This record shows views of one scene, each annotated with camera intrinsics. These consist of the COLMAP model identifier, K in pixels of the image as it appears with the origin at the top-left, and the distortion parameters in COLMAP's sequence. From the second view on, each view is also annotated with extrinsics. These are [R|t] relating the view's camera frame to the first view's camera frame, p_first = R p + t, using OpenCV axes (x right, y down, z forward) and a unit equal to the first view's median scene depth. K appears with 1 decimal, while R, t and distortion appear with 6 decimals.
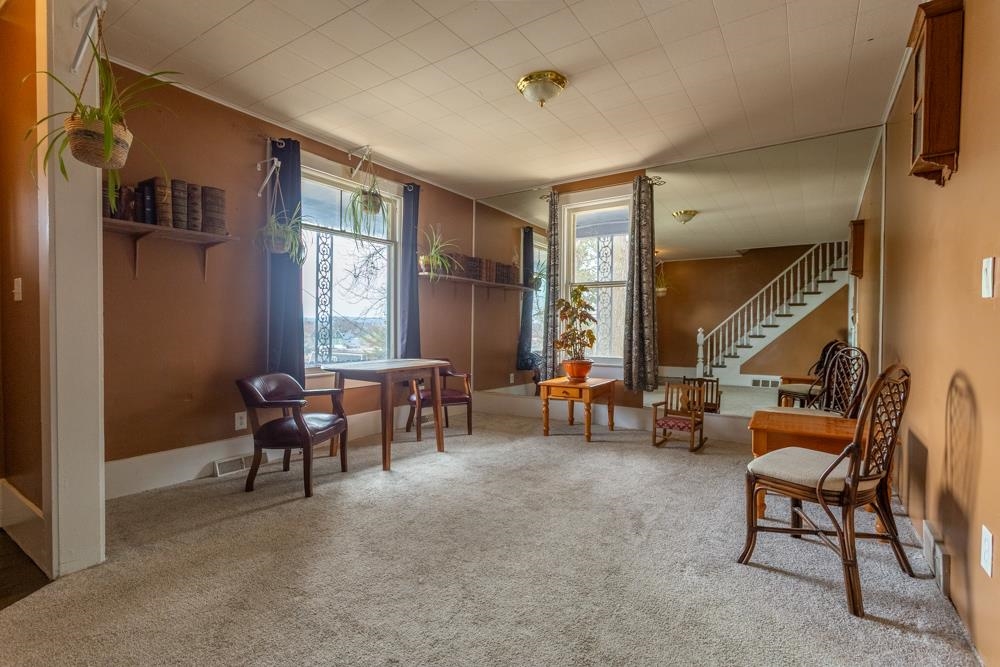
lens RADIAL K [[474.9, 0, 503.4], [0, 474.9, 334.7], [0, 0, 1]] dist [-0.000198, 0.000252]
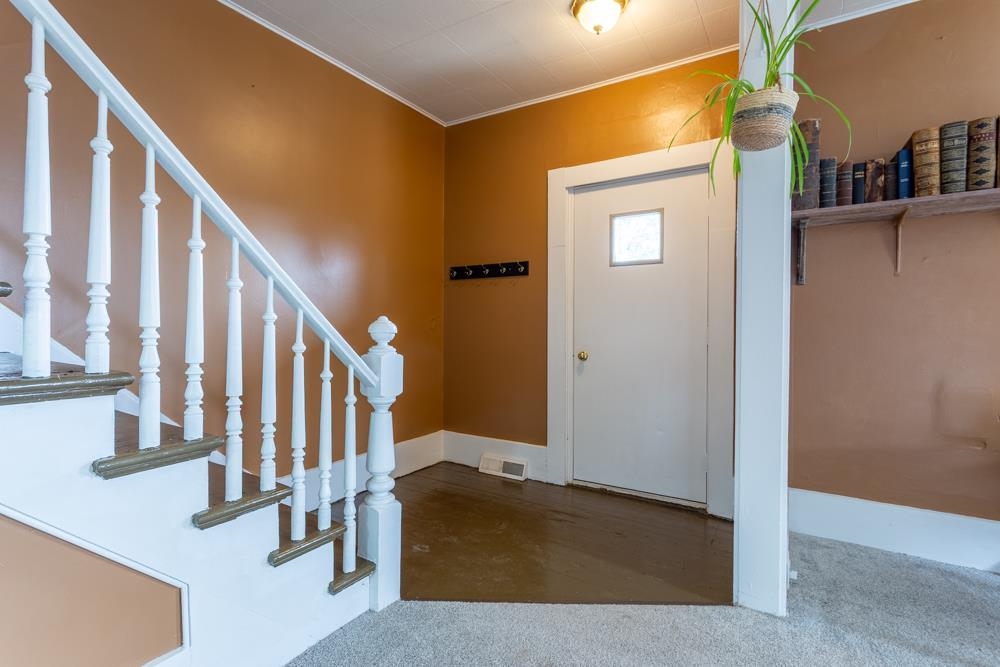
lens RADIAL K [[474.9, 0, 496.3], [0, 474.9, 333.1], [0, 0, 1]] dist [-0.000198, 0.000252]
pose [[0.009906, 0.010260, -0.999898, -0.005832], [-0.023902, 0.999664, 0.010021, -0.013635], [0.999665, 0.023801, 0.010148, 0.305742]]
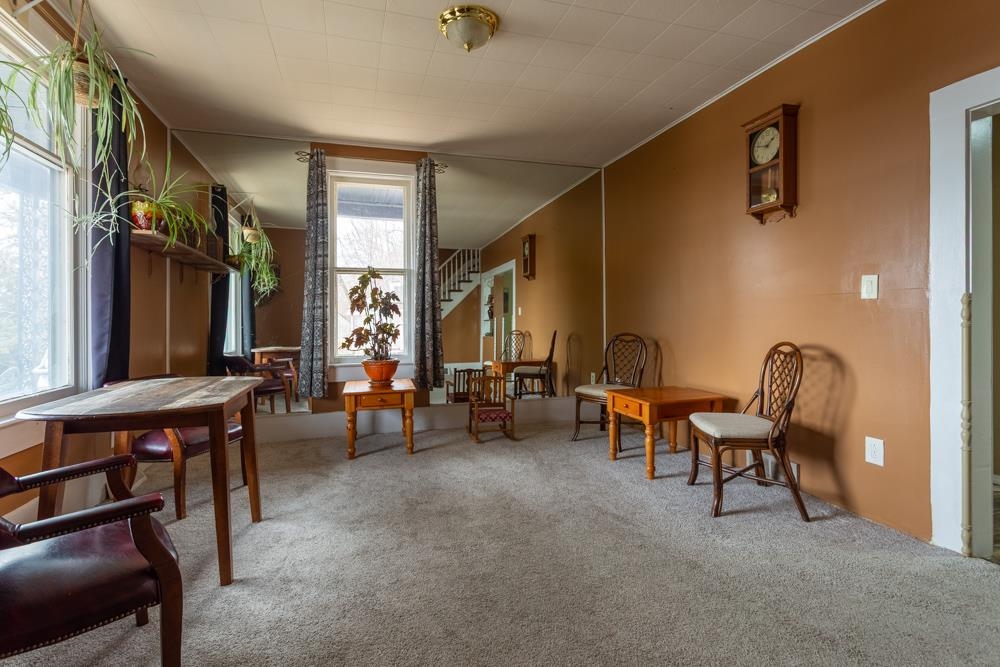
lens RADIAL K [[474.9, 0, 494.0], [0, 474.9, 319.3], [0, 0, 1]] dist [-0.000198, 0.000252]
pose [[0.639022, -0.007387, 0.769153, -0.501731], [0.021677, 0.999730, -0.008408, -0.009367], [-0.768883, 0.022046, 0.639009, 0.432093]]
